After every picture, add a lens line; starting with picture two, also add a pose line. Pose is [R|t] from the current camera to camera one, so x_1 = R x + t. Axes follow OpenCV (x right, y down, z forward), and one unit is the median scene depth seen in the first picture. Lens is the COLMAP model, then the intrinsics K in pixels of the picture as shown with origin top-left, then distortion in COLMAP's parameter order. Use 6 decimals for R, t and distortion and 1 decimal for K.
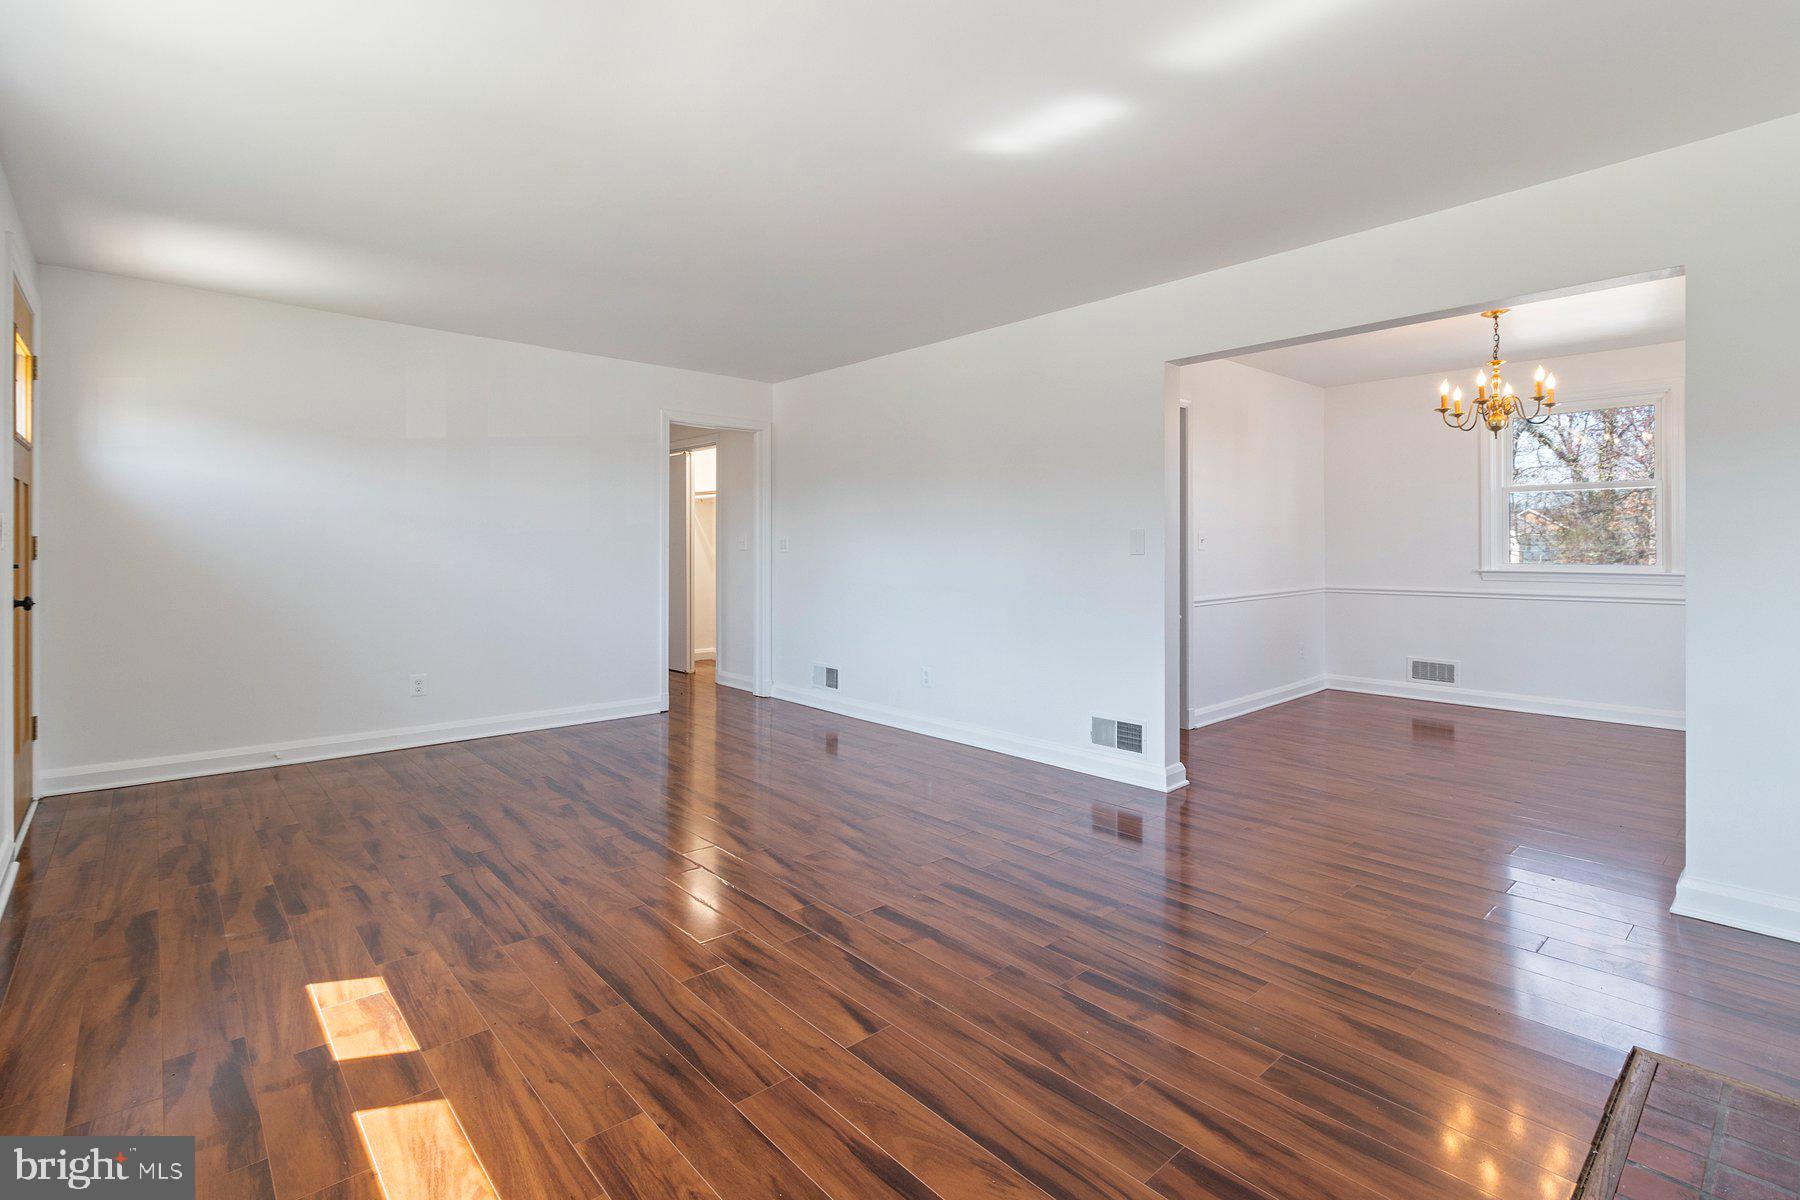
lens RADIAL K [[838.3, 0, 908.1], [0, 838.3, 545.8], [0, 0, 1]] dist [0.000257, 0.000388]
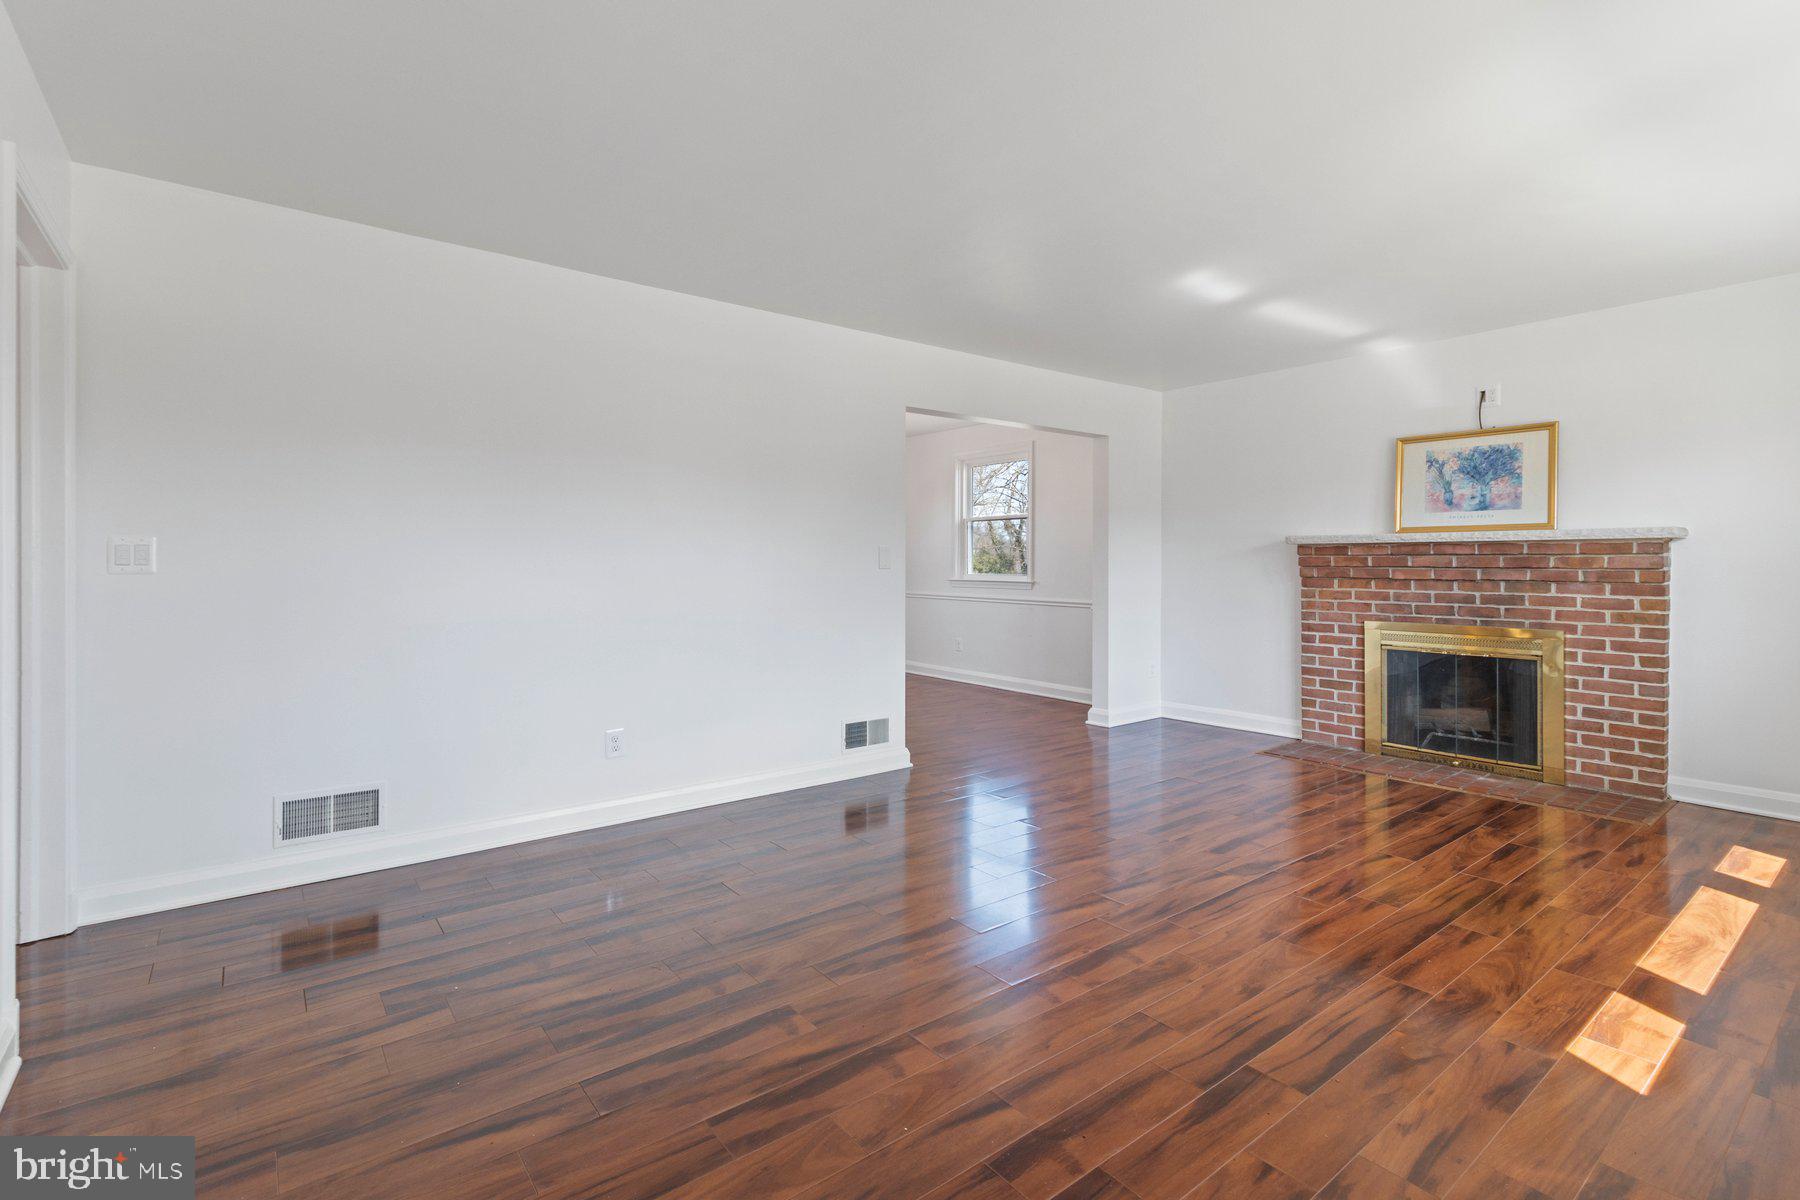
lens RADIAL K [[829.4, 0, 904.1], [0, 829.4, 576.0], [0, 0, 1]] dist [0.000978, -0.000457]
pose [[0.071109, -0.015870, 0.997342, -1.292550], [-0.003322, 0.999864, 0.016147, 0.002738], [-0.997463, -0.004461, 0.071047, 1.372220]]
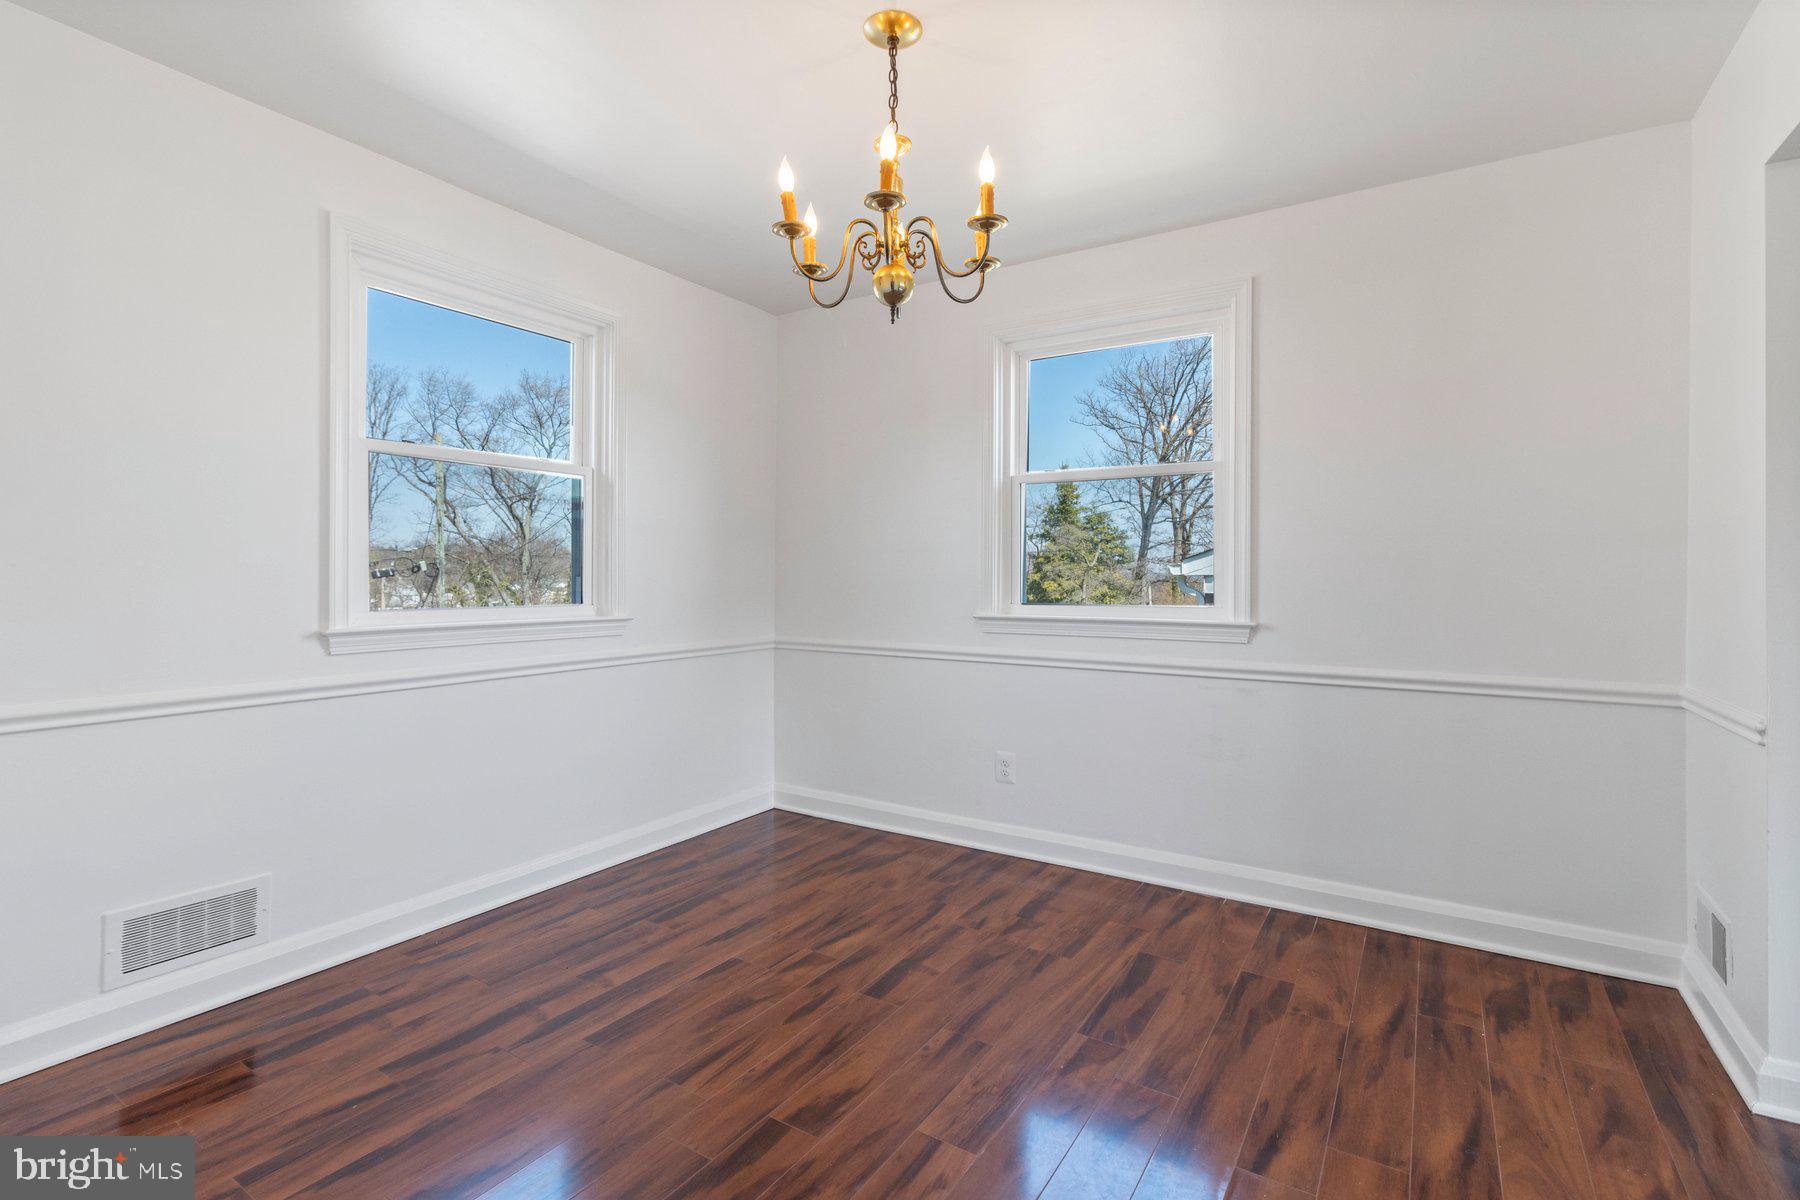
lens RADIAL K [[829.4, 0, 904.1], [0, 829.4, 576.0], [0, 0, 1]] dist [0.000978, -0.000457]
pose [[-0.269565, 0.001026, 0.962982, 0.491733], [-0.003308, 0.999993, -0.001991, 0.004722], [-0.962976, -0.003722, -0.269560, 1.882134]]
